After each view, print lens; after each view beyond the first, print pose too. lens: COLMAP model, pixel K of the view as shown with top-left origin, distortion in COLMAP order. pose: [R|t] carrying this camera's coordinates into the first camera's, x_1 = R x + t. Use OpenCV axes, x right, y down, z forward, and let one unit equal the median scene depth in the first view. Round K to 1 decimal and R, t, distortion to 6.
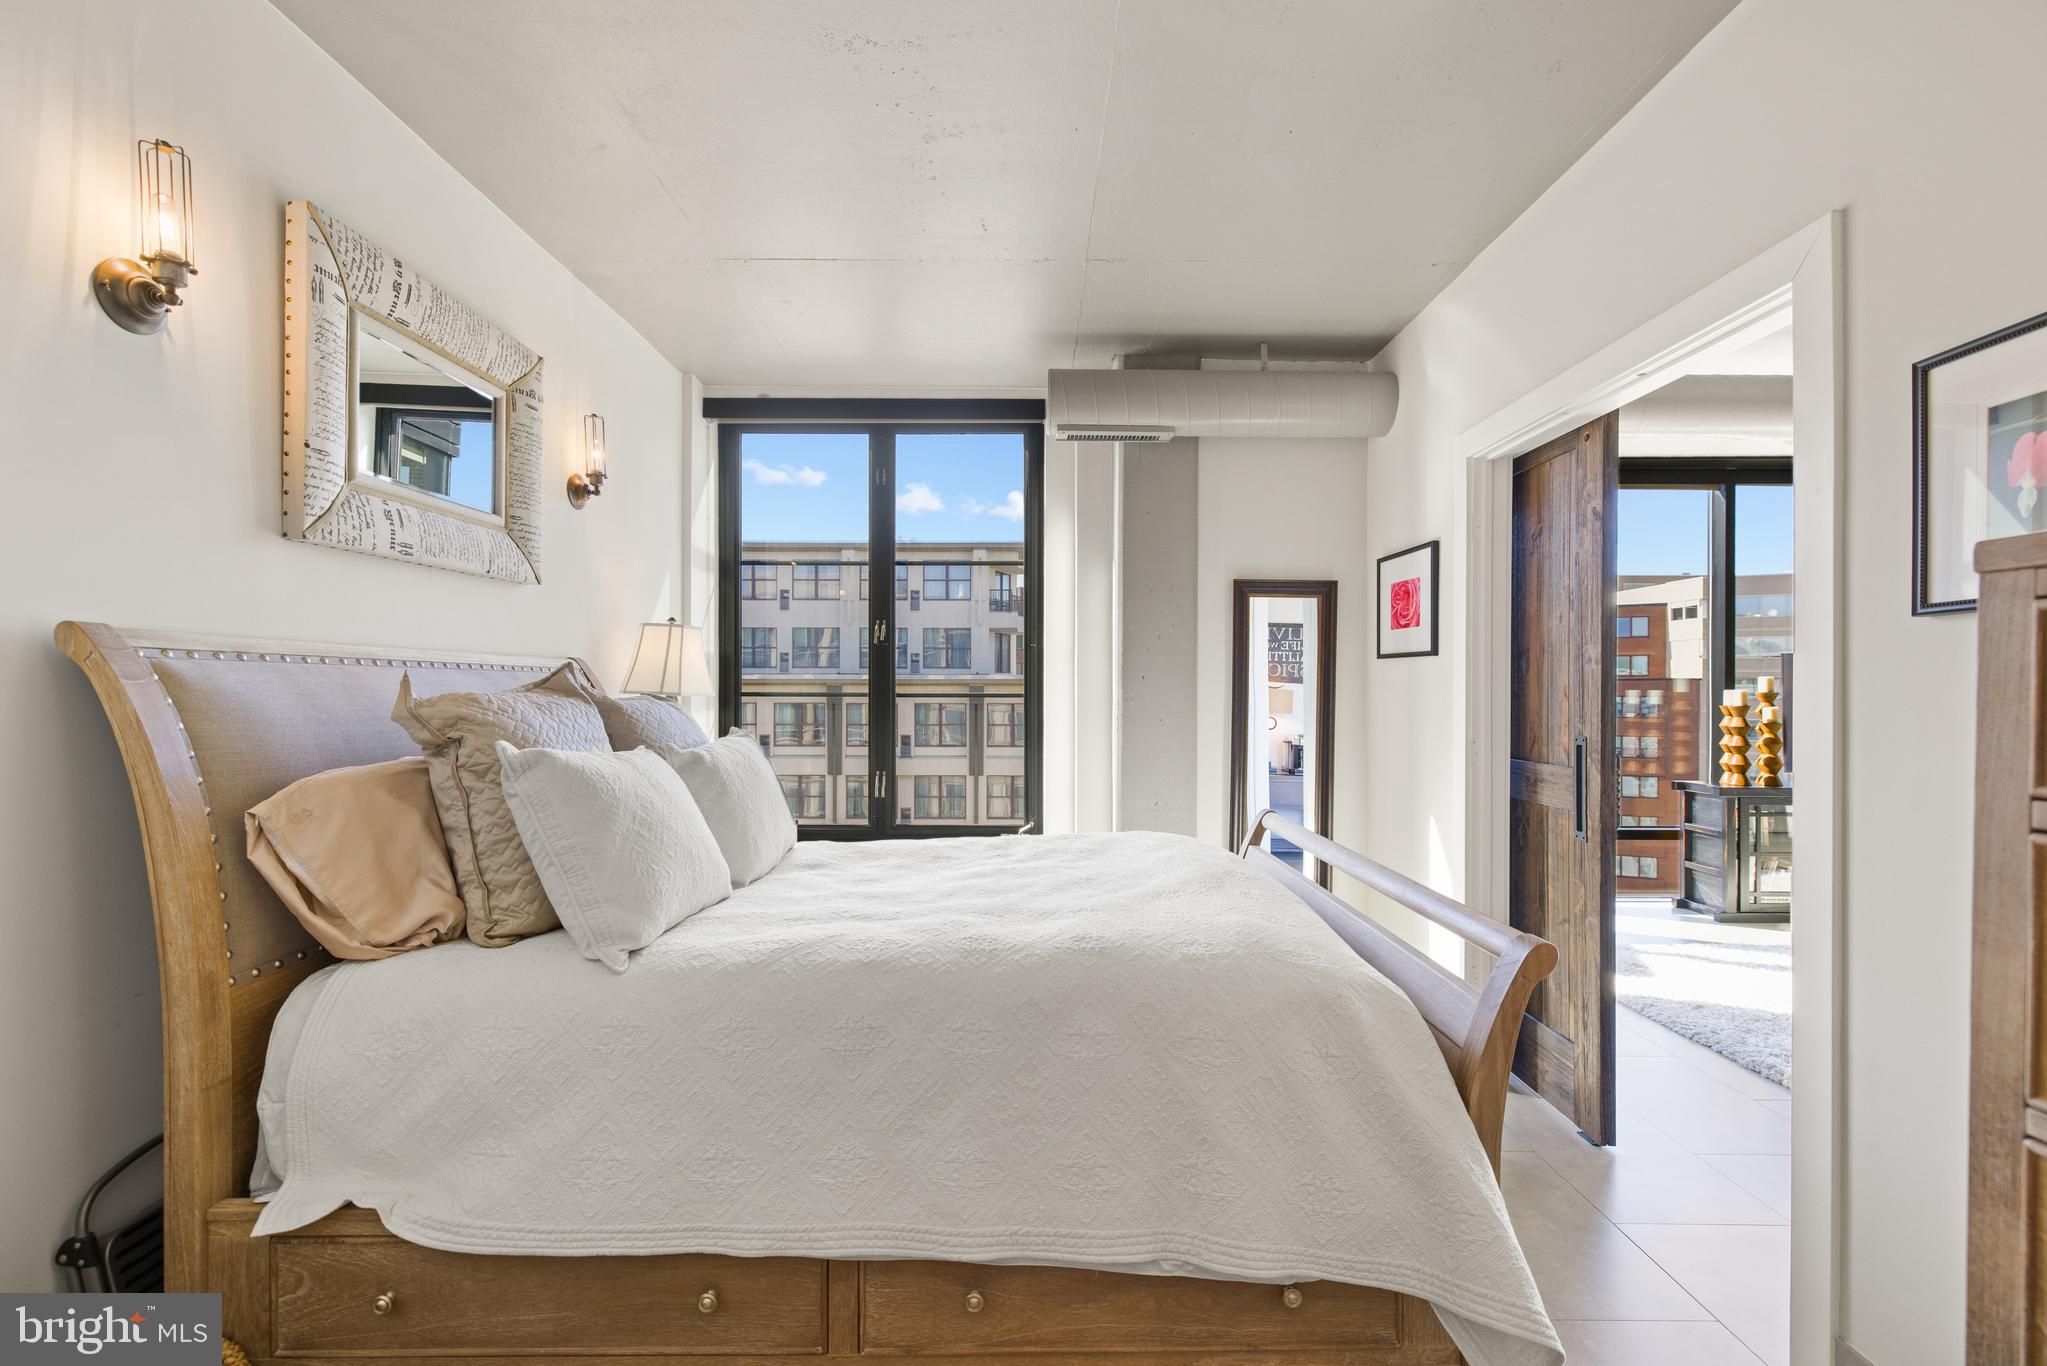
lens RADIAL K [[872.1, 0, 1026.1], [0, 872.1, 691.6], [0, 0, 1]] dist [0.001121, 0.000221]
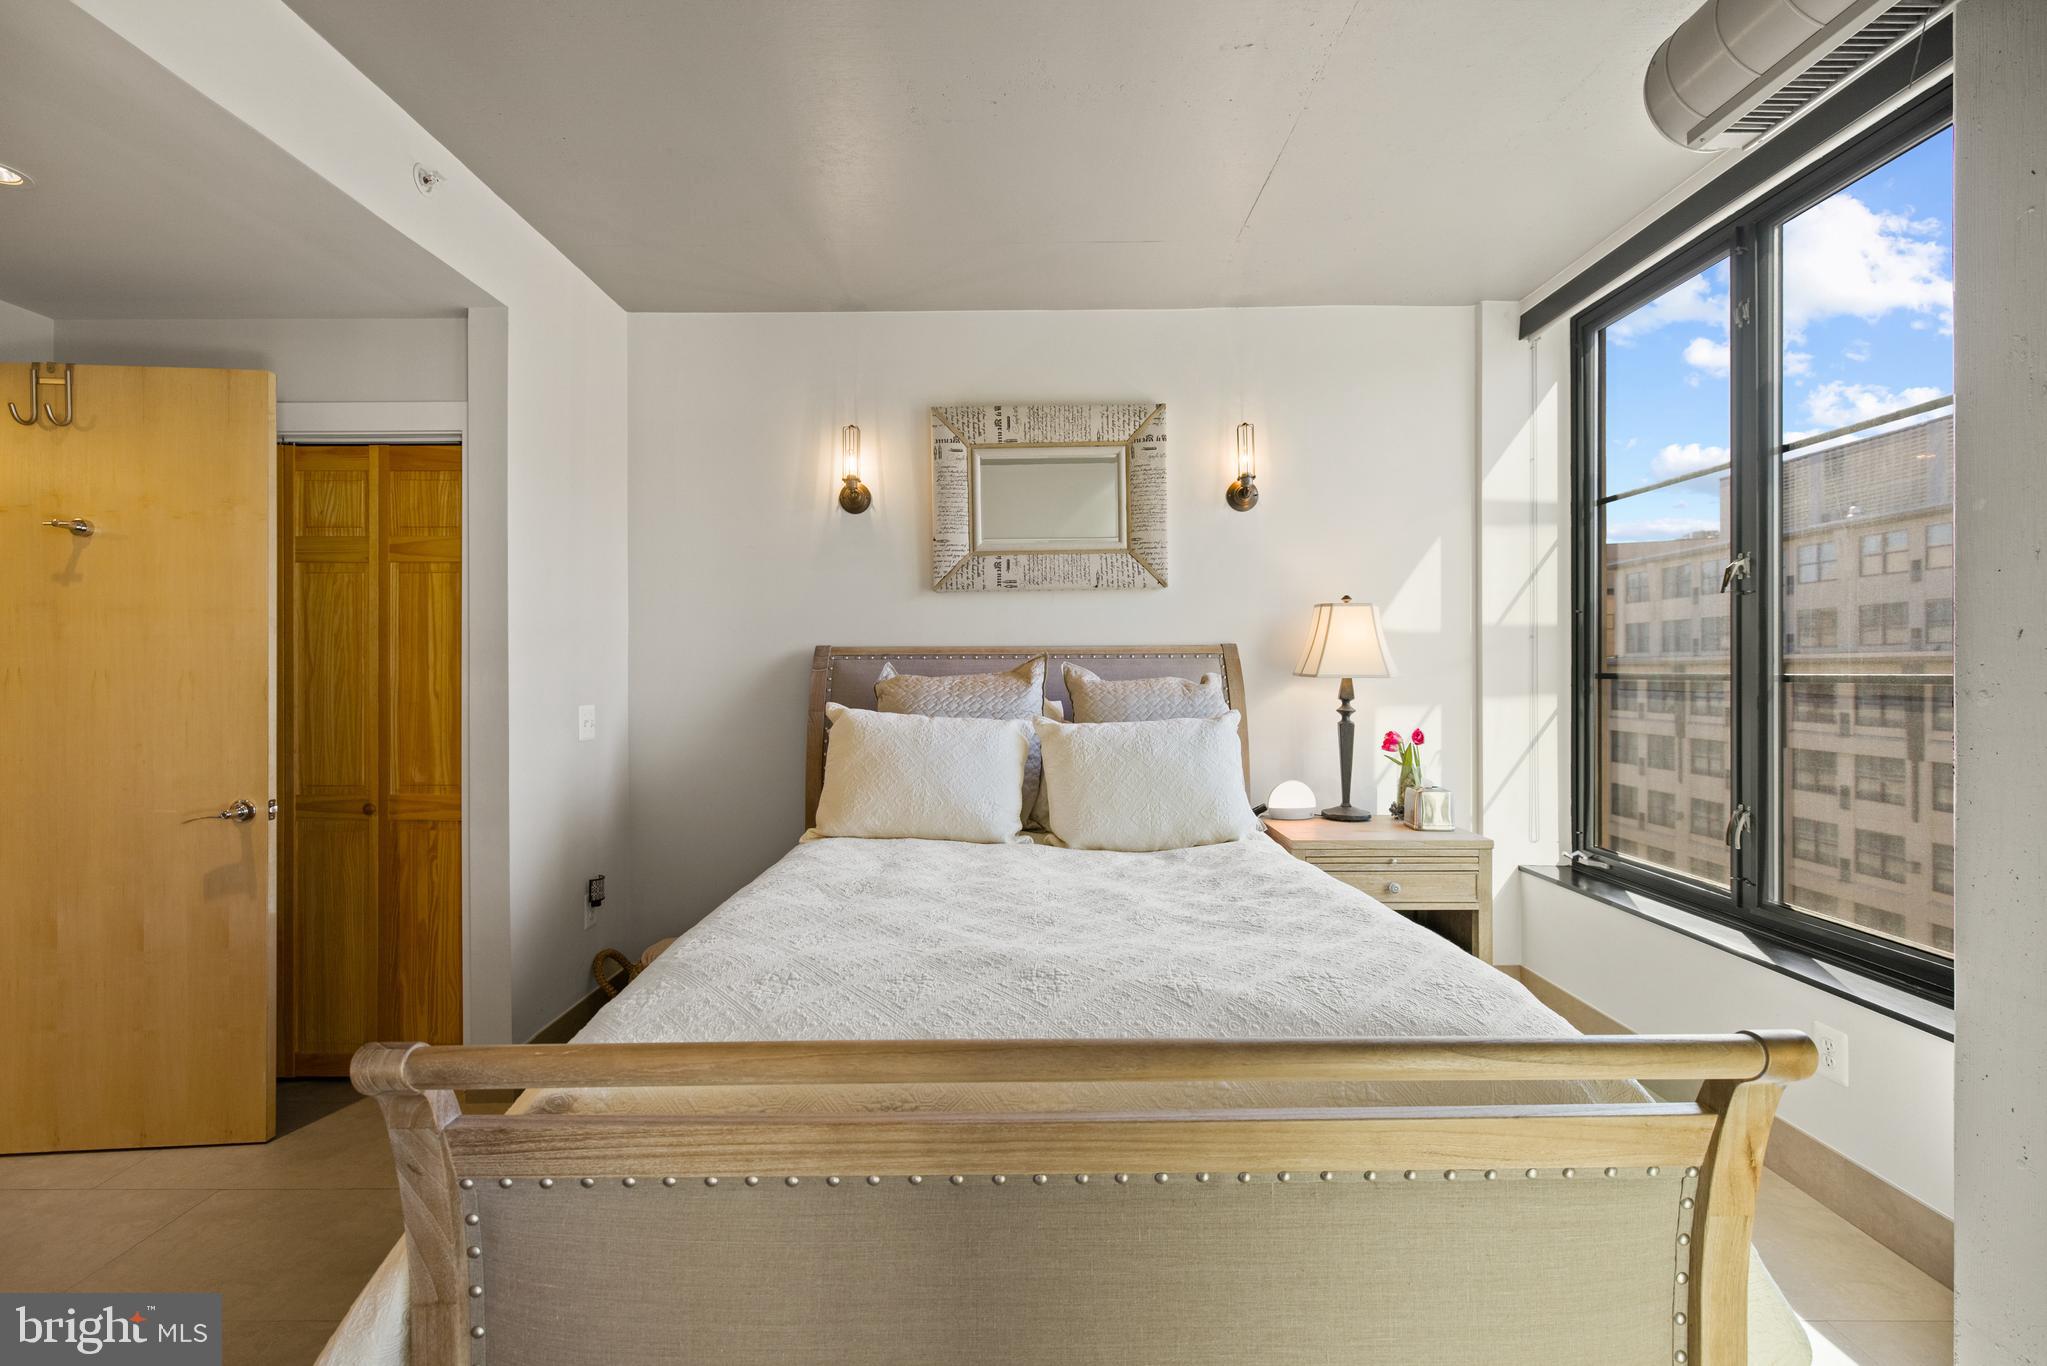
lens RADIAL K [[878.2, 0, 1024.8], [0, 878.2, 672.9], [0, 0, 1]] dist [0.001954, 0.000446]
pose [[0.007058, 0.001454, -0.999974, 0.877399], [0.002610, 0.999996, 0.001472, -0.004449], [0.999972, -0.002621, 0.007054, 1.009551]]
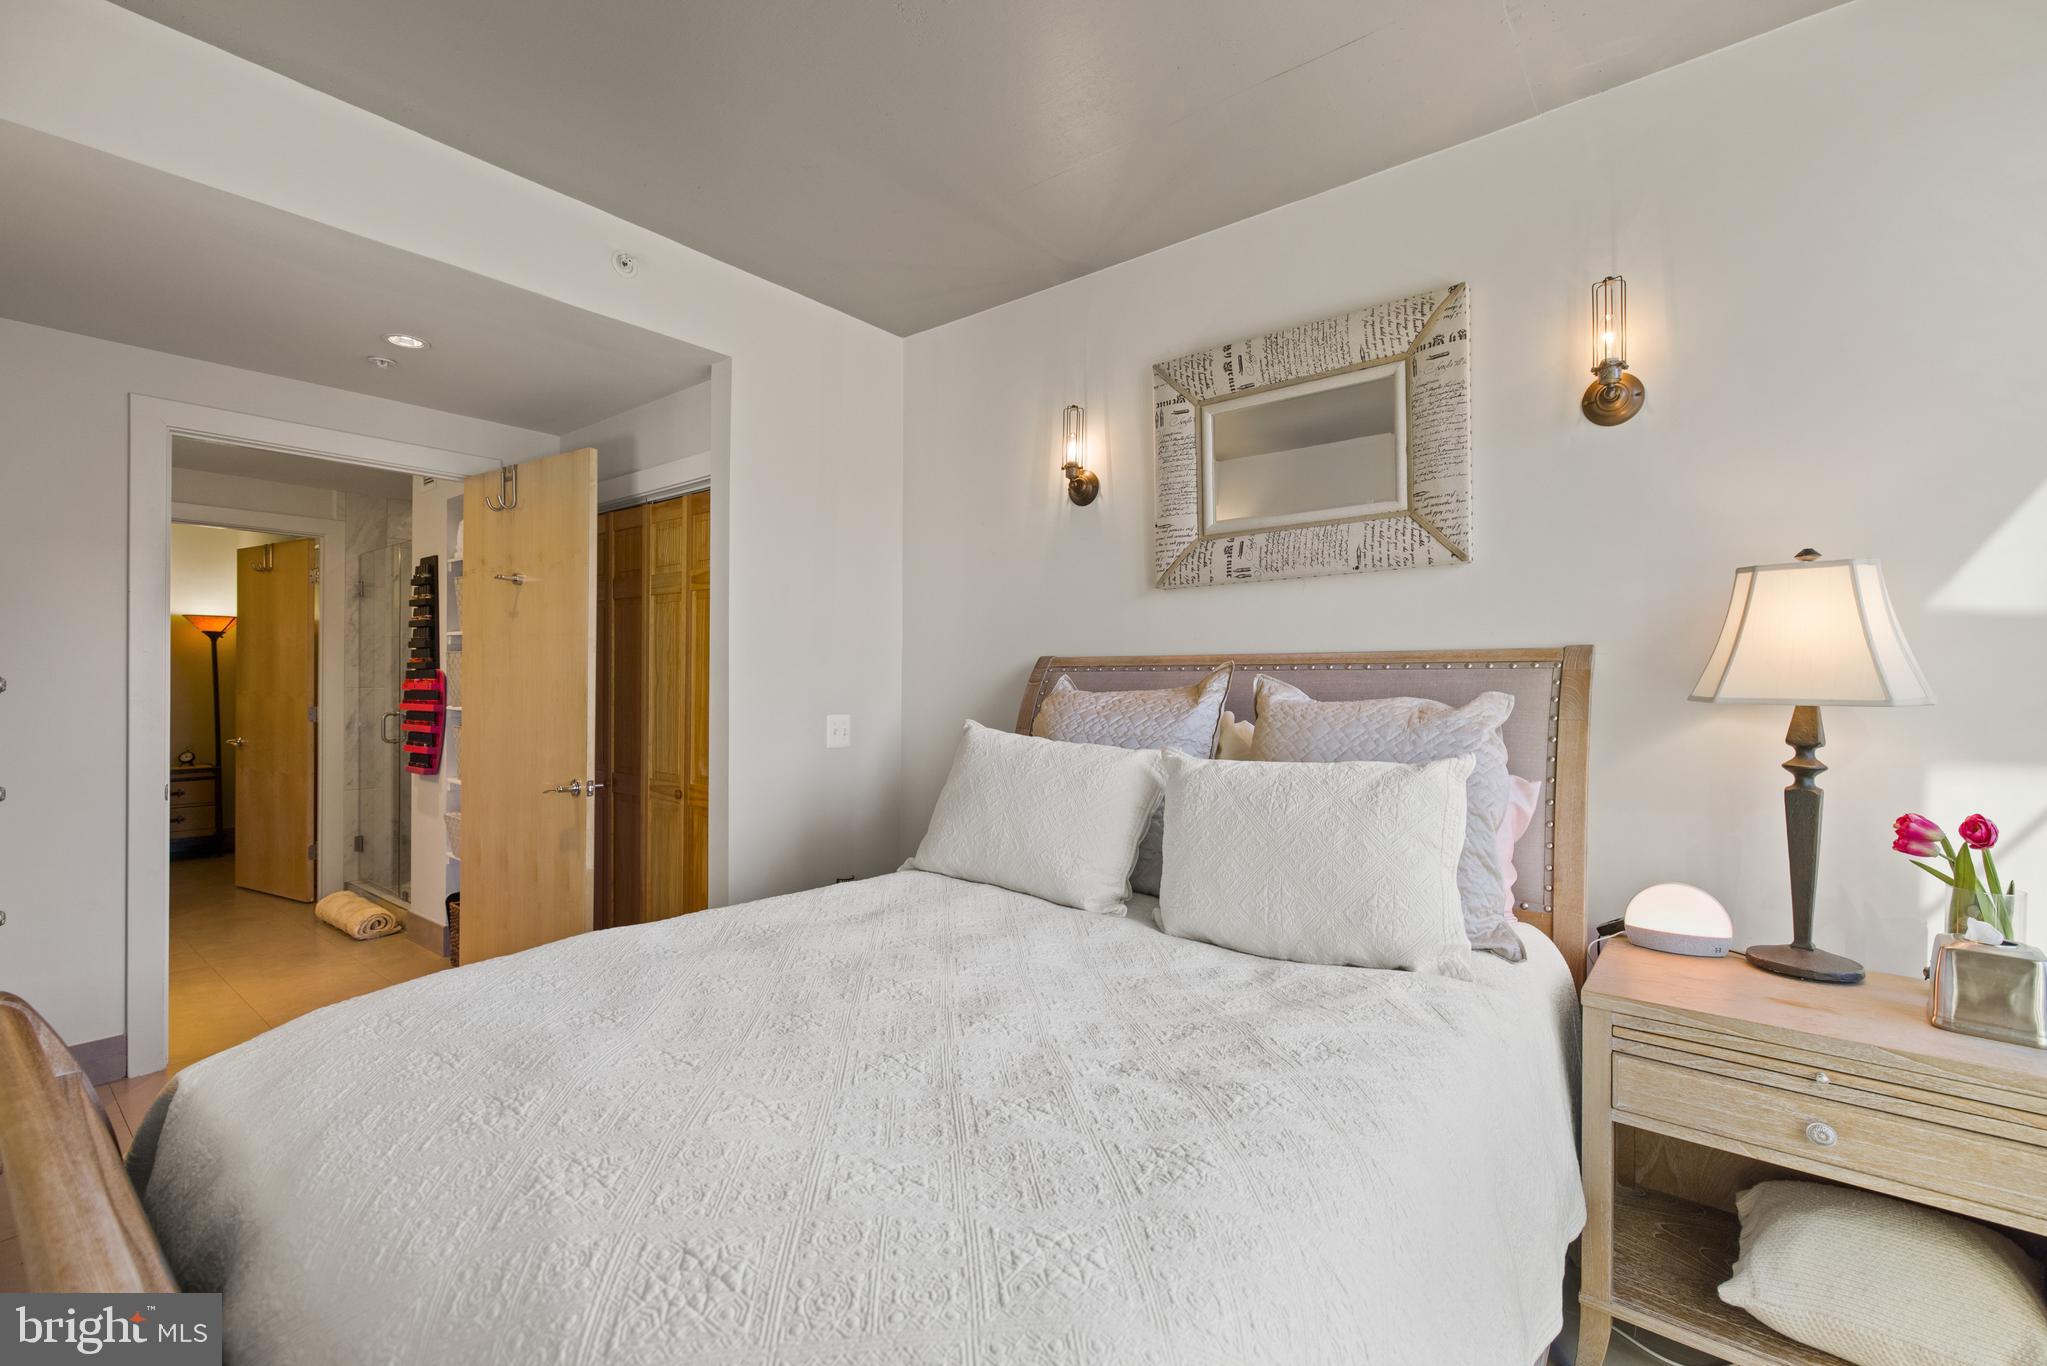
lens RADIAL K [[885.1, 0, 1023.5], [0, 885.1, 683.0], [0, 0, 1]] dist [-0.001018, 0.000025]
pose [[-0.622858, -0.006729, -0.782306, 0.438762], [-0.007271, 0.999970, -0.002813, -0.004704], [0.782301, 0.003936, -0.622888, 1.521721]]
